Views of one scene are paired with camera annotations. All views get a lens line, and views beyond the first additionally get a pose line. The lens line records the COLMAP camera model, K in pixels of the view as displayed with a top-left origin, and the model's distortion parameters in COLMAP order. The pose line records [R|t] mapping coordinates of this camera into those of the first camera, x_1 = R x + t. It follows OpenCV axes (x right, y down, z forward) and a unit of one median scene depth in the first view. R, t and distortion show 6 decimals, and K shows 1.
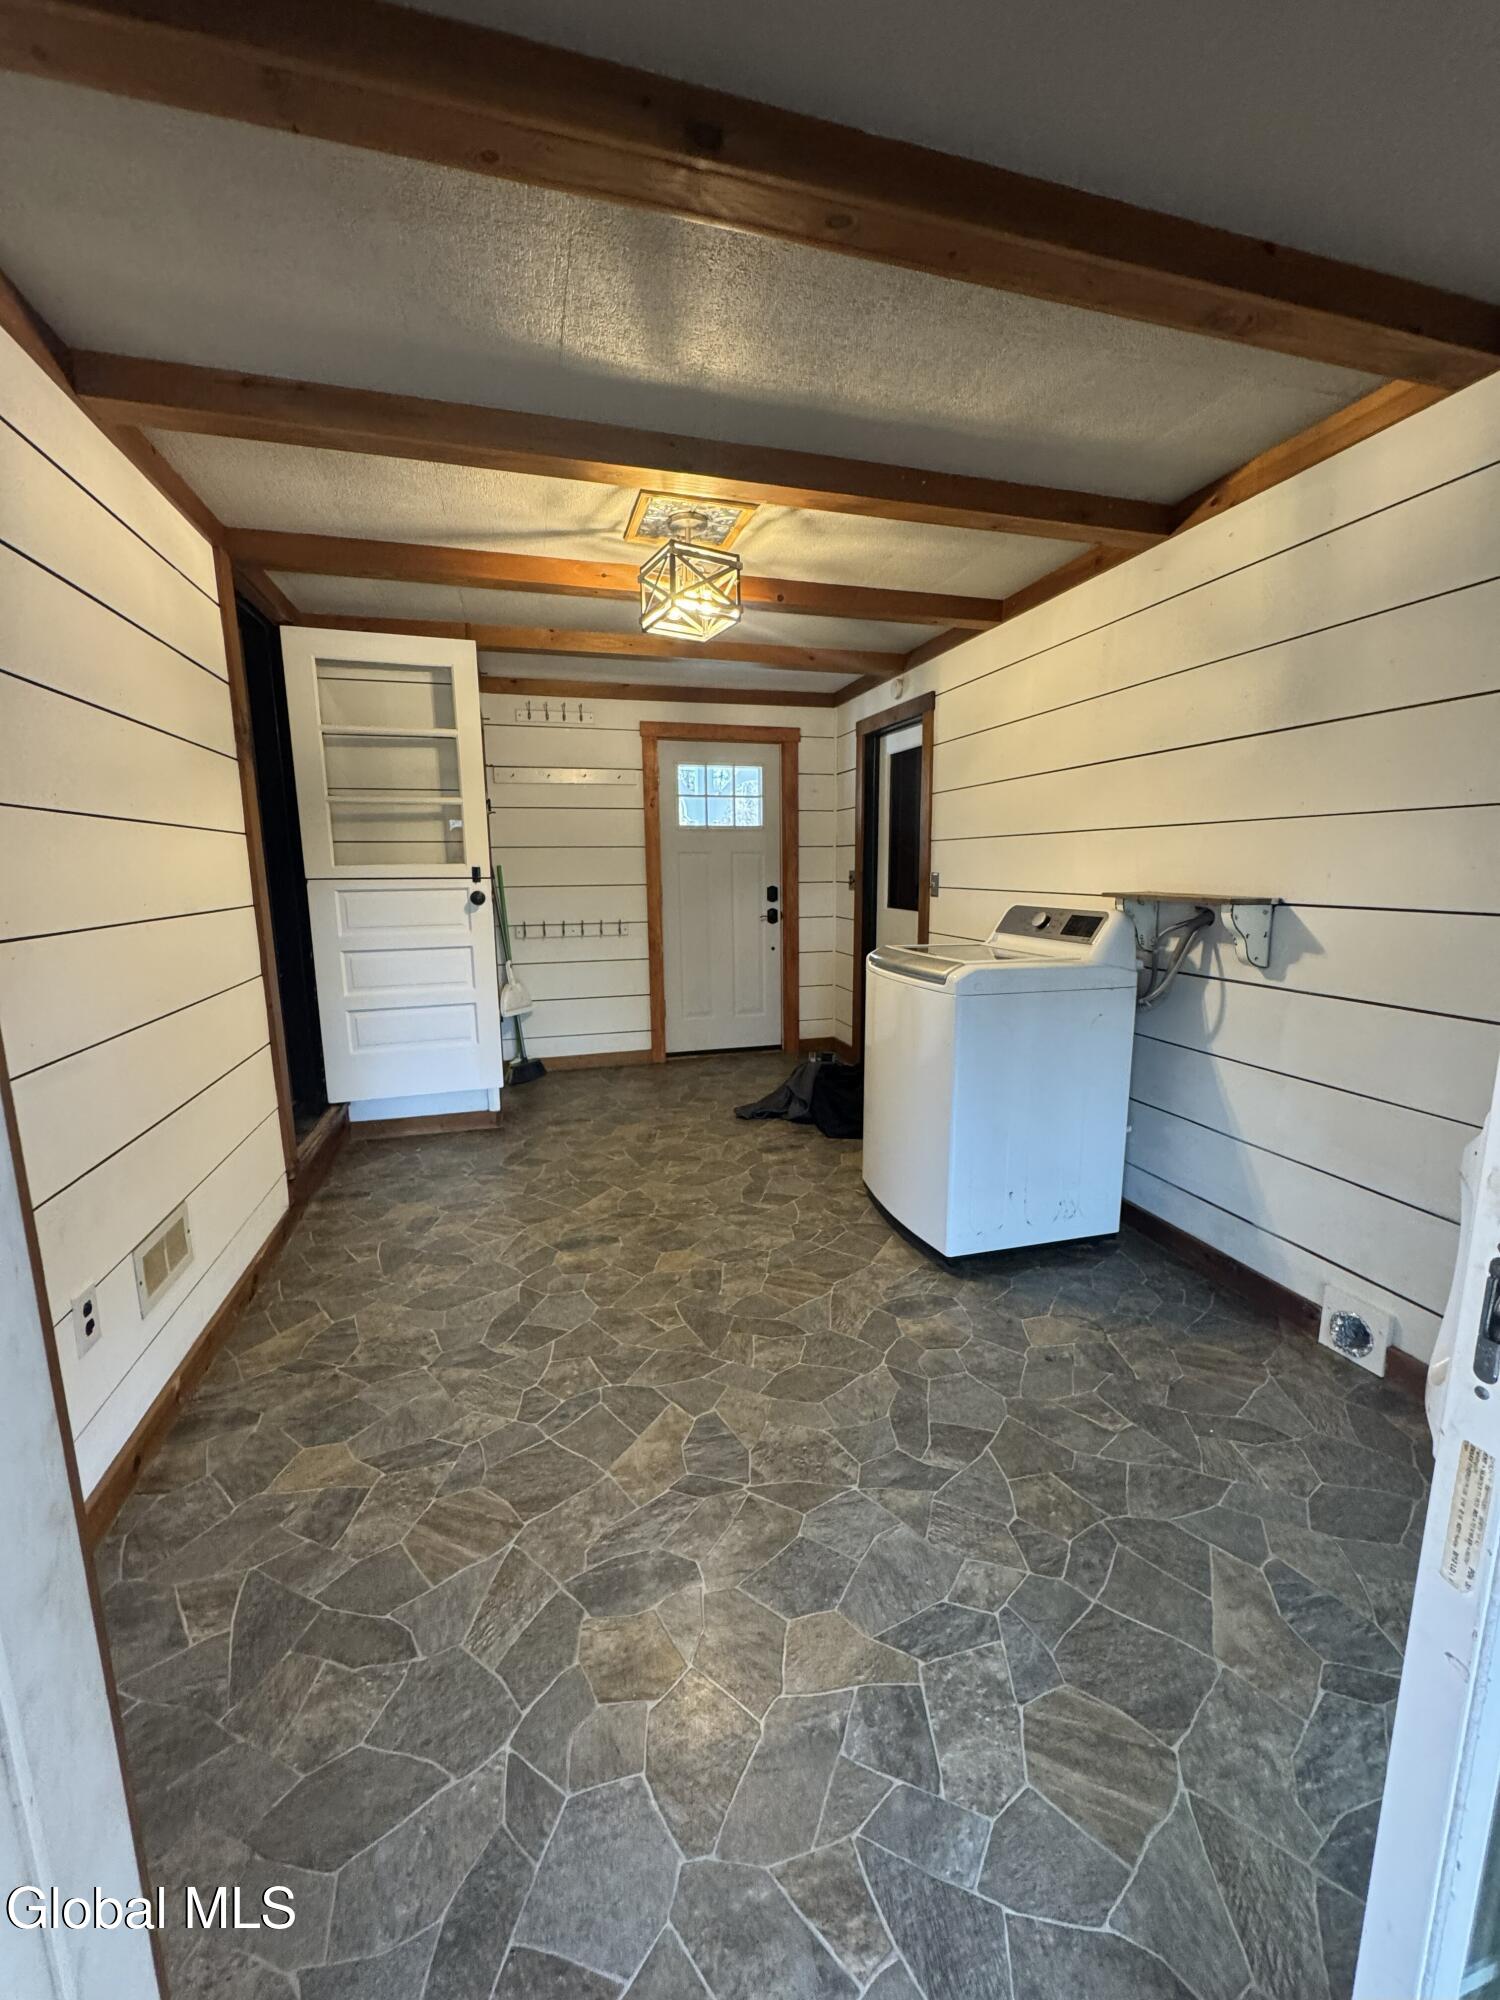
lens RADIAL K [[797.0, 0, 752.8], [0, 797.0, 996.3], [0, 0, 1]] dist [-0.002649, -0.000102]
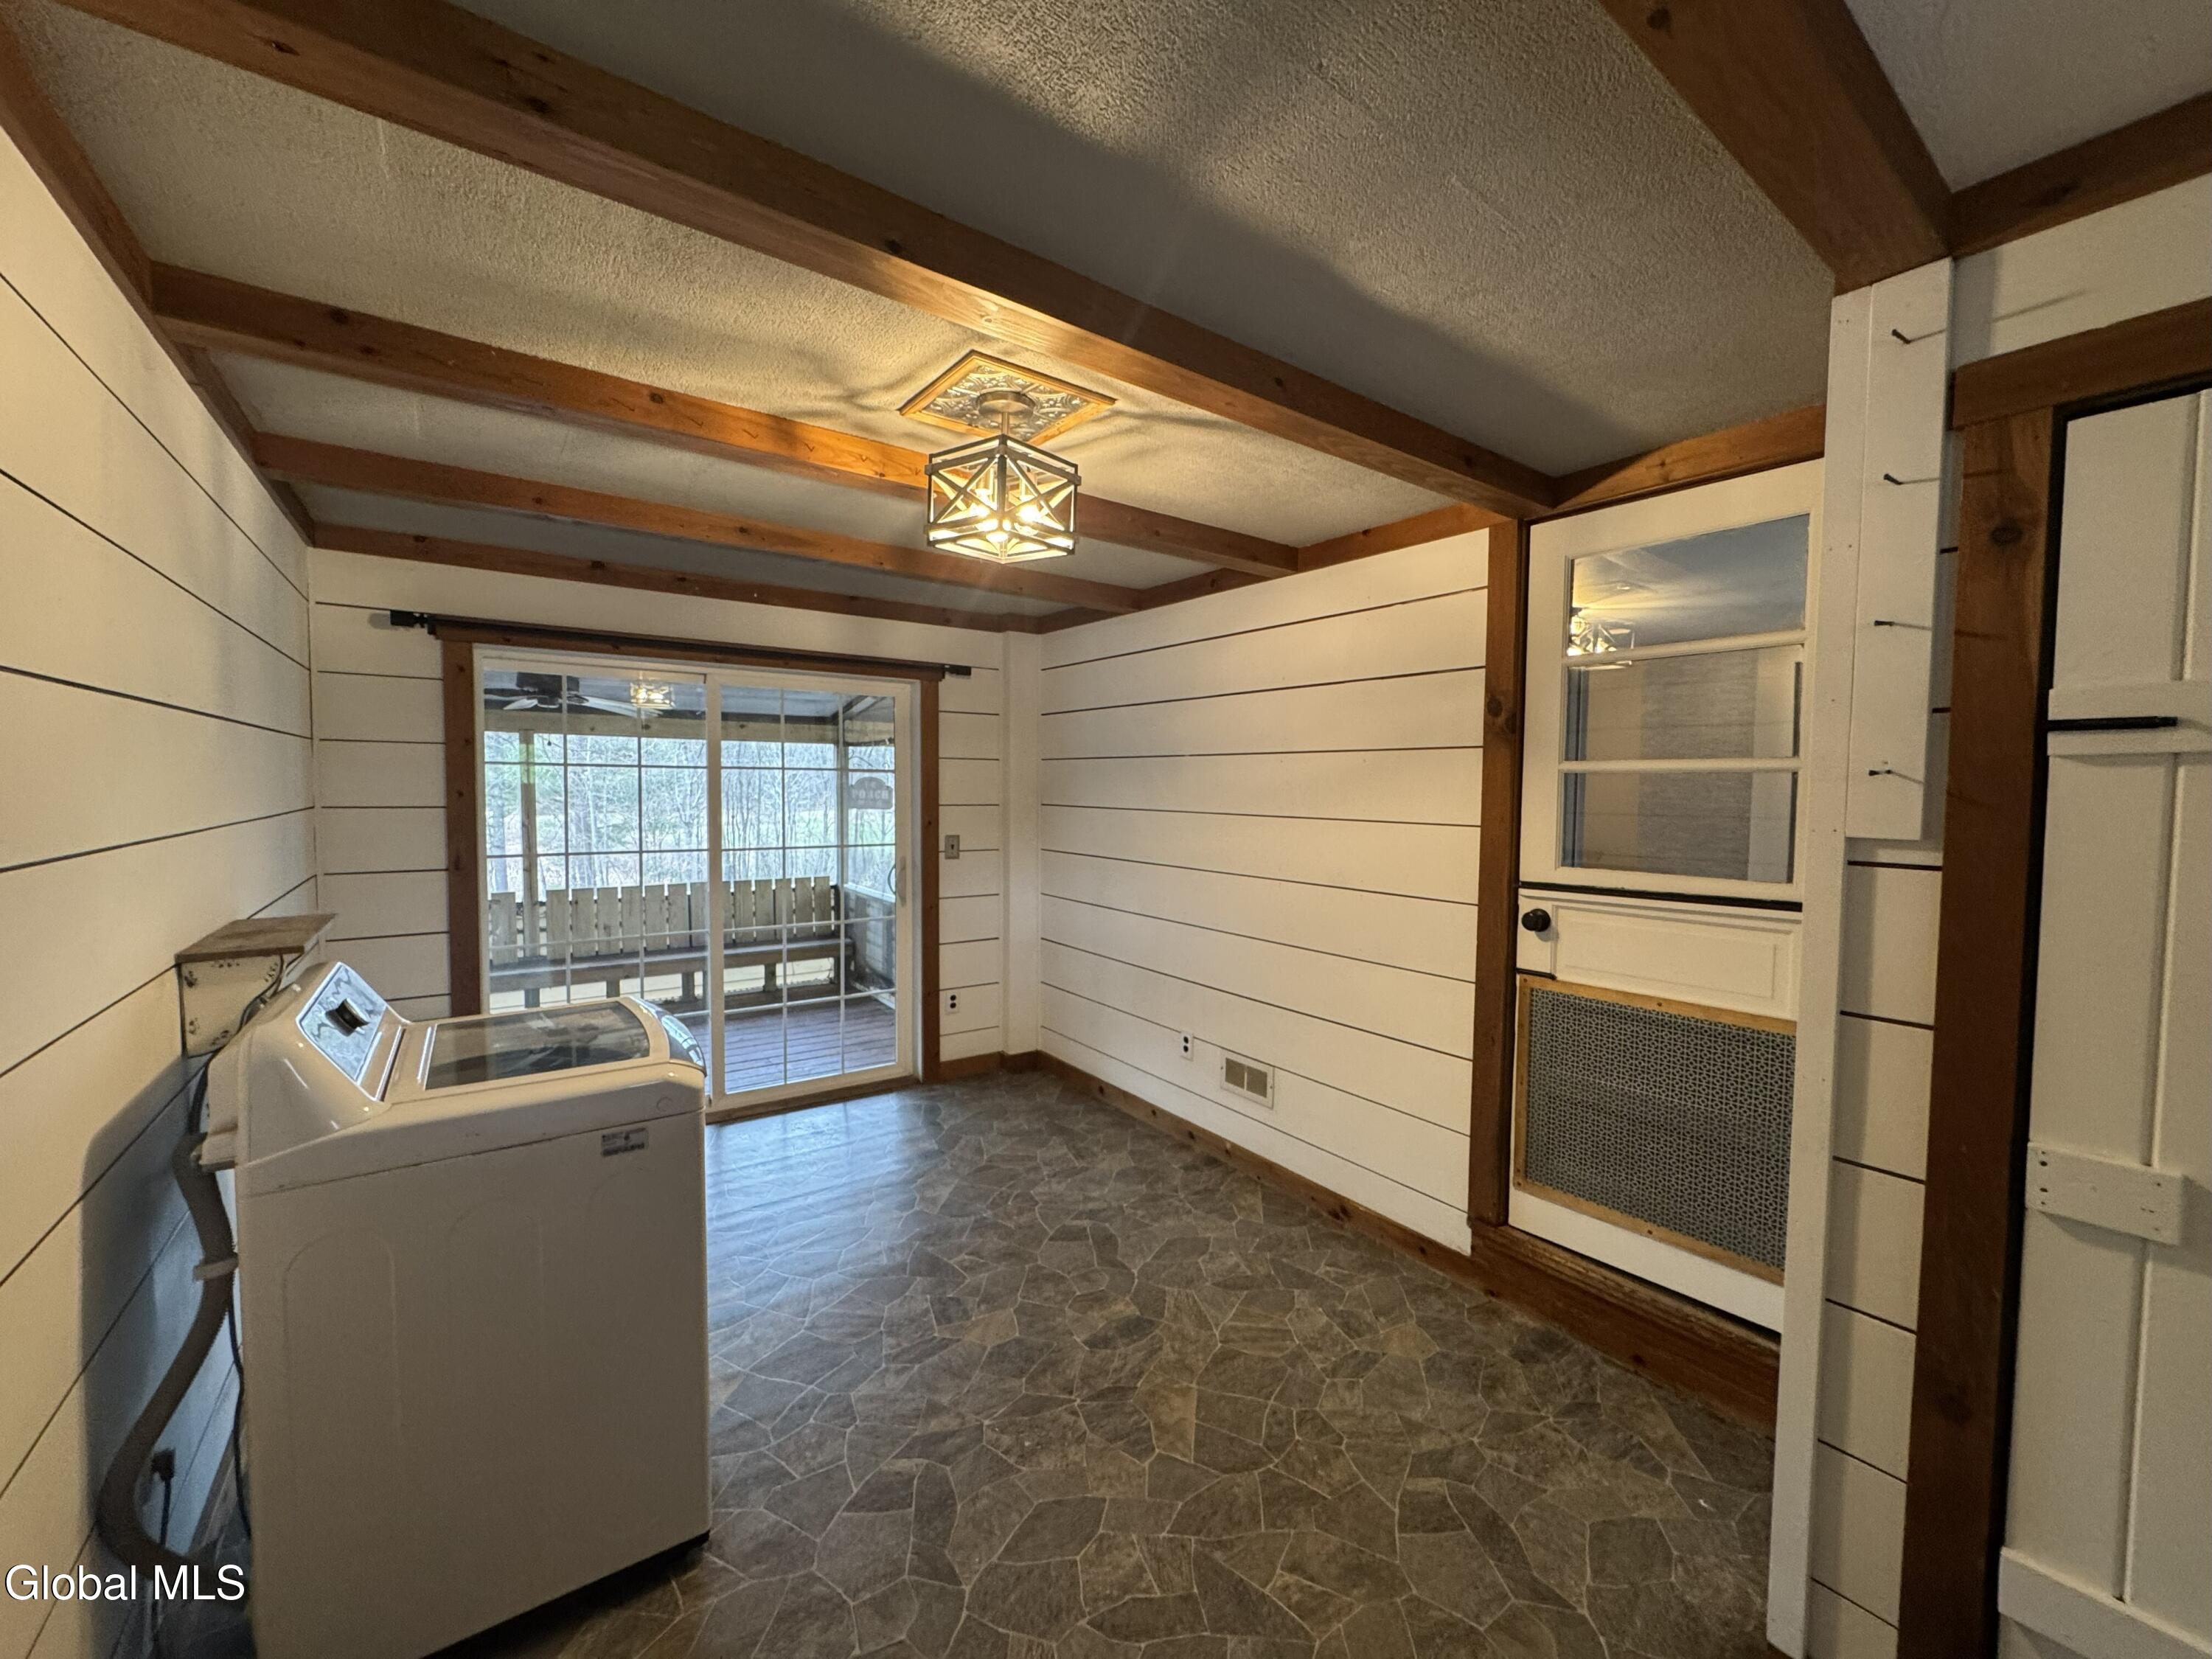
lens RADIAL K [[881.5, 0, 1097.7], [0, 881.5, 831.7], [0, 0, 1]] dist [-0.002649, -0.000102]
pose [[-0.943838, 0.013889, -0.330117, 0.079765], [-0.058239, 0.976480, 0.207595, -0.296927], [0.325236, 0.215162, -0.920830, 1.389688]]
